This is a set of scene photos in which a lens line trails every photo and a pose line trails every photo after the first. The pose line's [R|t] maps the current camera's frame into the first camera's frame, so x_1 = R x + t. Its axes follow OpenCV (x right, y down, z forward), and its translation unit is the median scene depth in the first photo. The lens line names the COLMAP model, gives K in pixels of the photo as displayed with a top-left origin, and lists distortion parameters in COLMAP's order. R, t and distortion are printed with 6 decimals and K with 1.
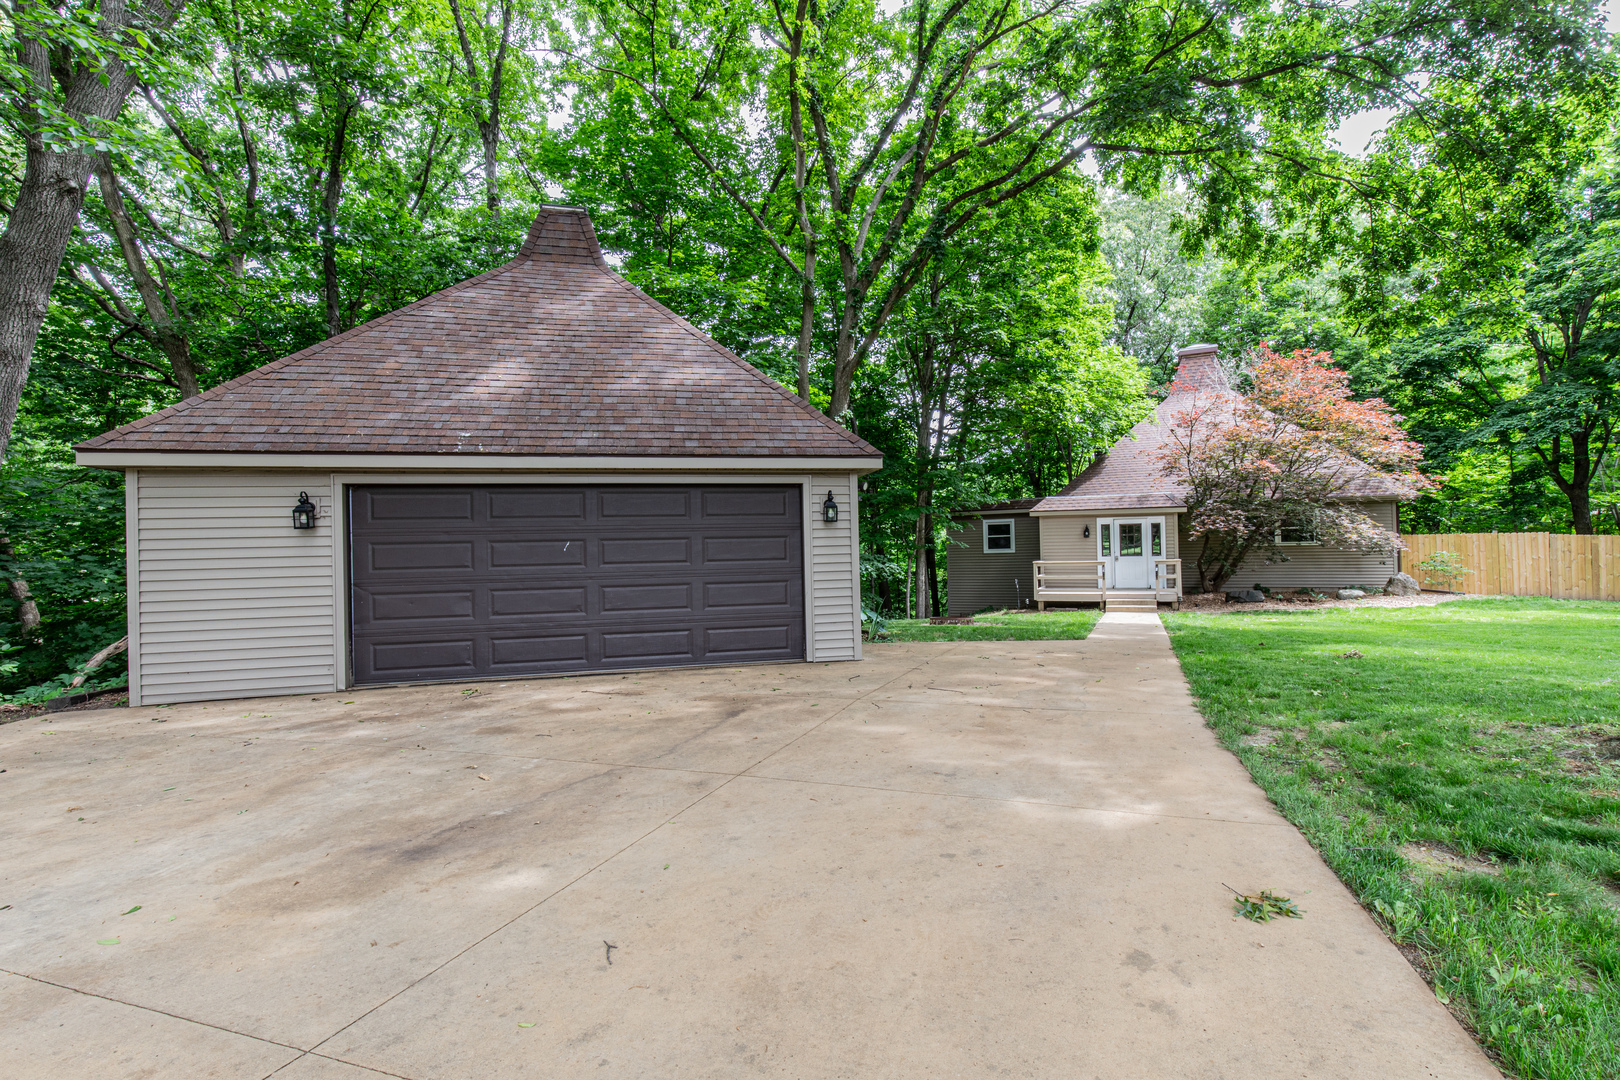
lens RADIAL K [[717.5, 0, 815.3], [0, 717.5, 538.9], [0, 0, 1]] dist [0.012009, -0.001748]
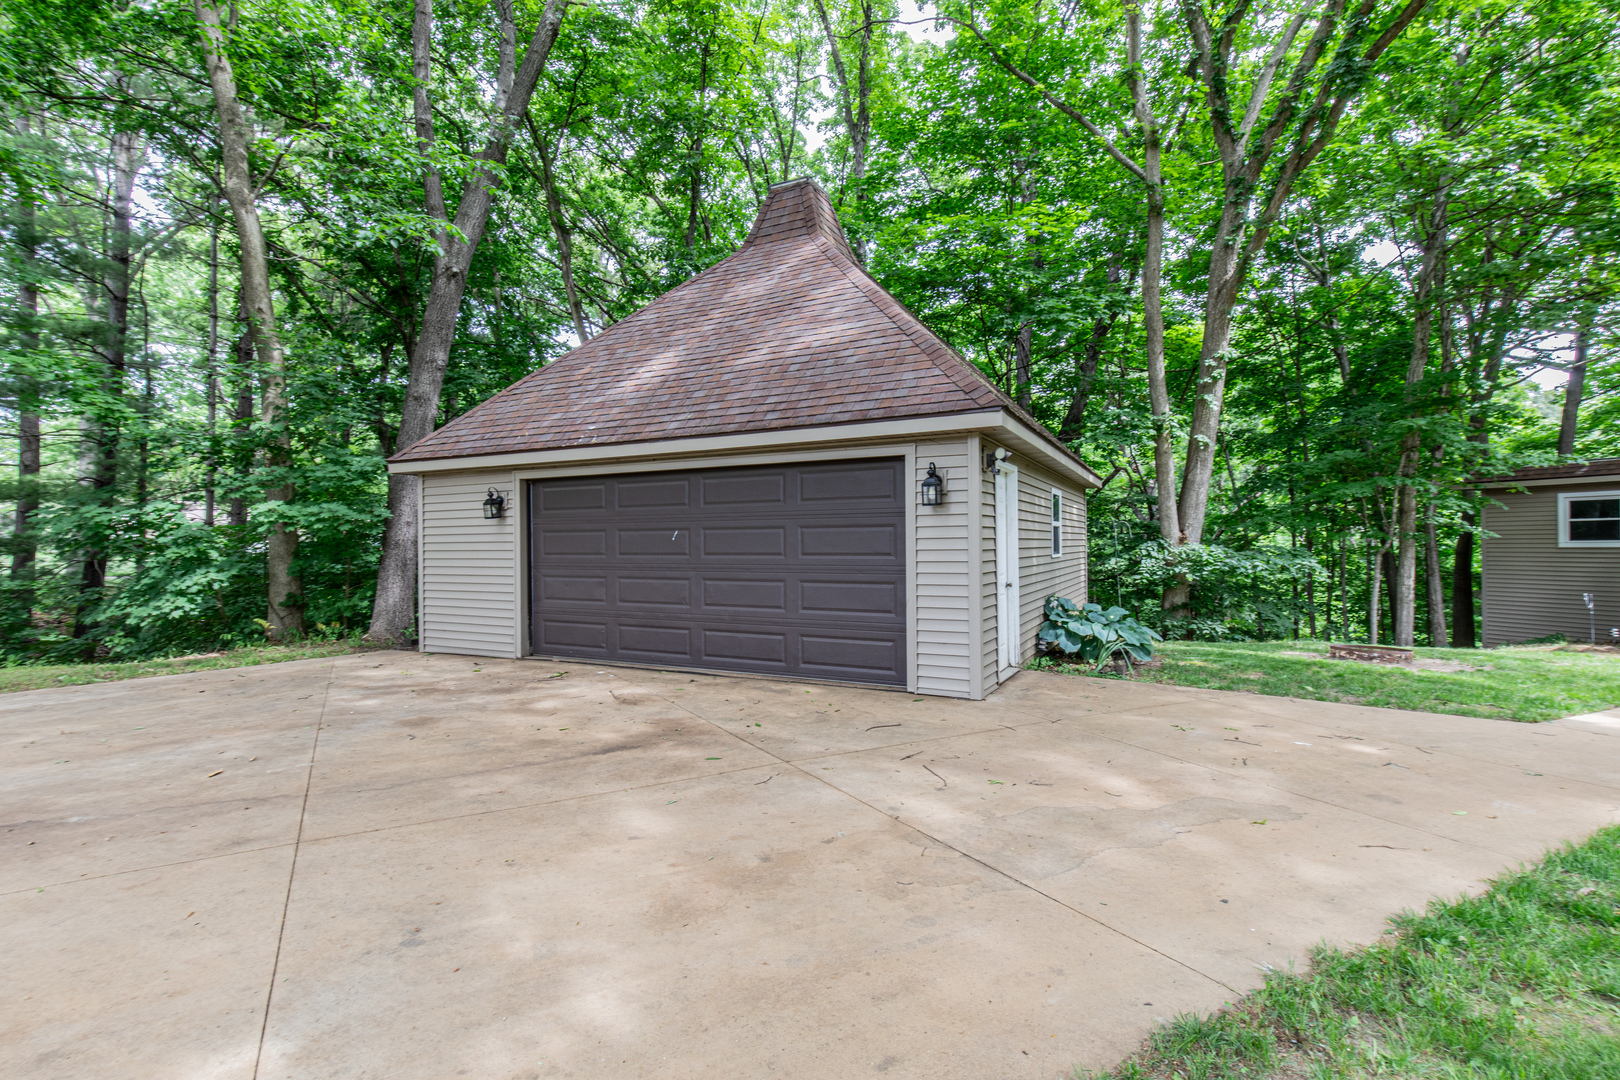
lens RADIAL K [[717.5, 0, 823.4], [0, 717.5, 534.0], [0, 0, 1]] dist [0.012009, -0.001748]
pose [[0.779254, 0.009599, -0.626634, 0.393471], [0.000943, 0.999864, 0.016489, -0.006729], [0.626707, -0.013440, 0.779139, 0.365085]]
